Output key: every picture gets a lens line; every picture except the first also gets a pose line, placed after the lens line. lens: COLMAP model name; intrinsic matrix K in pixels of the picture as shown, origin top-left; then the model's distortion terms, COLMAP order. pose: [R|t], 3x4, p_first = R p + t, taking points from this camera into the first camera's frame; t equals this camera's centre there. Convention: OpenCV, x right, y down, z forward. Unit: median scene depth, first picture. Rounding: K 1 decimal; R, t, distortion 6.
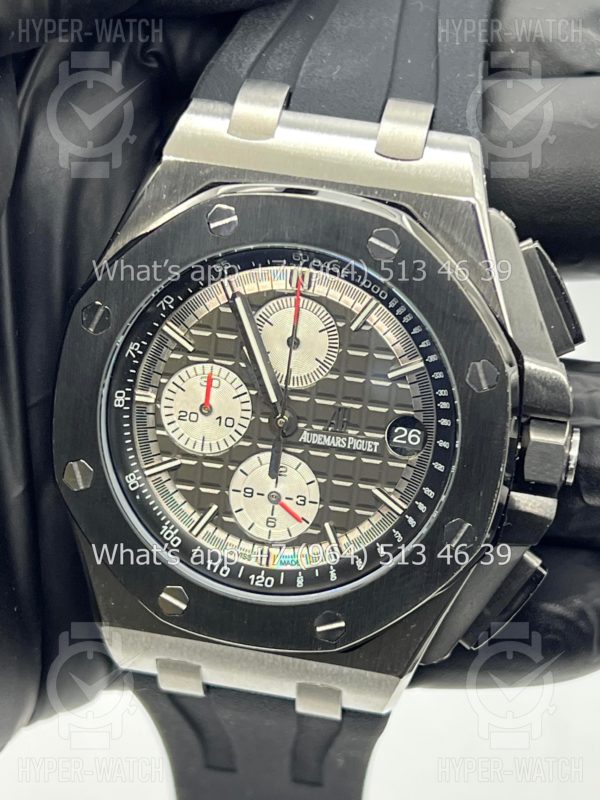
lens RADIAL K [[1800.3, 0, 296.2], [0, 1800.3, 400.9], [0, 0, 1]] dist [0.231030, 0.000000]
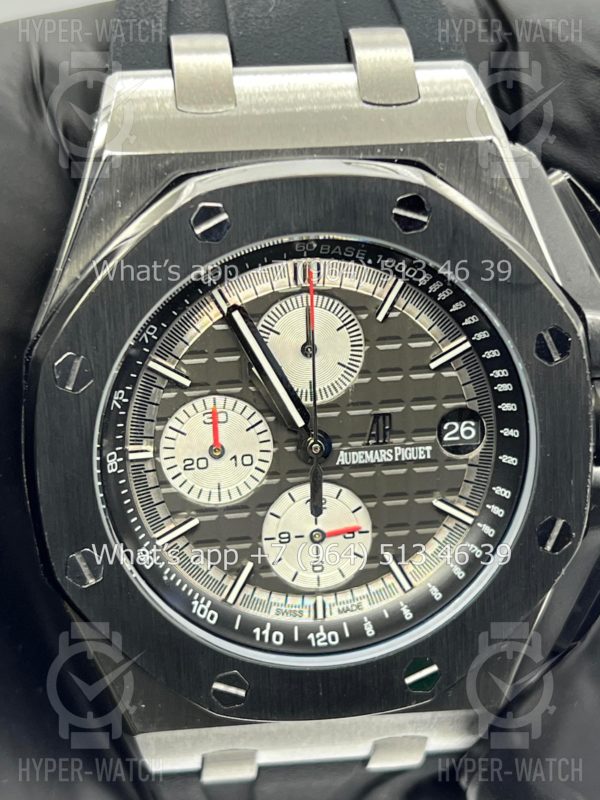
lens RADIAL K [[1800.3, 0, 303.5], [0, 1800.3, 400.4], [0, 0, 1]] dist [0.231030, 0.000000]
pose [[0.954978, -0.212481, 0.207046, -0.177515], [0.196836, 0.975950, 0.093683, -0.086691], [-0.221973, -0.048711, 0.973835, 0.202923]]
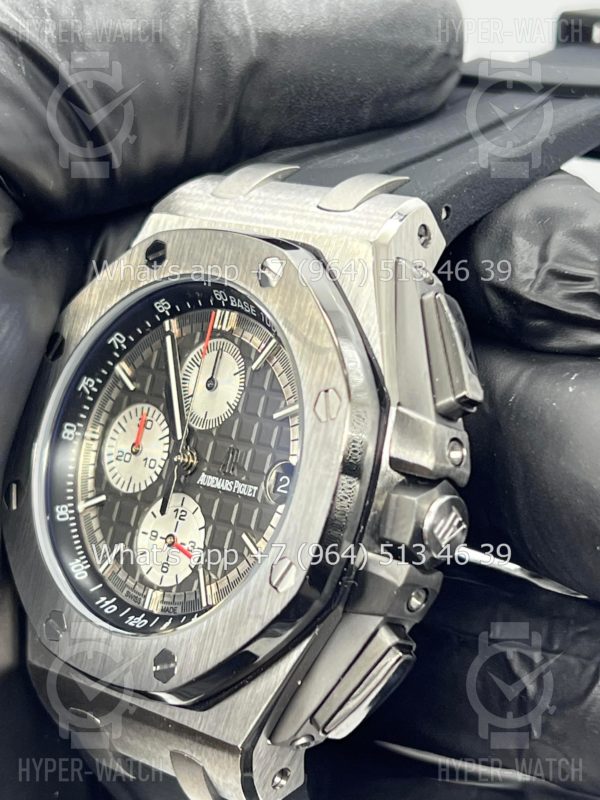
lens RADIAL K [[1800.3, 0, 300.3], [0, 1800.3, 400.0], [0, 0, 1]] dist [0.231030, 0.000000]
pose [[0.834751, 0.052806, -0.548089, 0.580875], [-0.224325, 0.941655, -0.250927, 0.212453], [0.502861, 0.332412, 0.797893, 0.236520]]
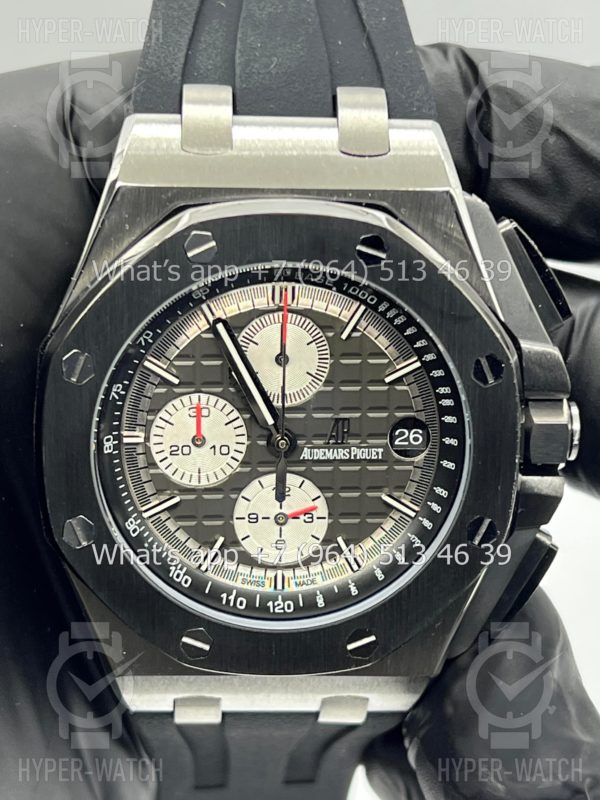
lens RADIAL K [[1800.3, 0, 300.3], [0, 1800.3, 396.8], [0, 0, 1]] dist [0.231030, 0.000000]
pose [[0.976166, -0.150623, 0.156247, -0.144268], [0.137406, 0.986209, 0.092257, -0.099585], [-0.167989, -0.068589, 0.983400, 0.054798]]
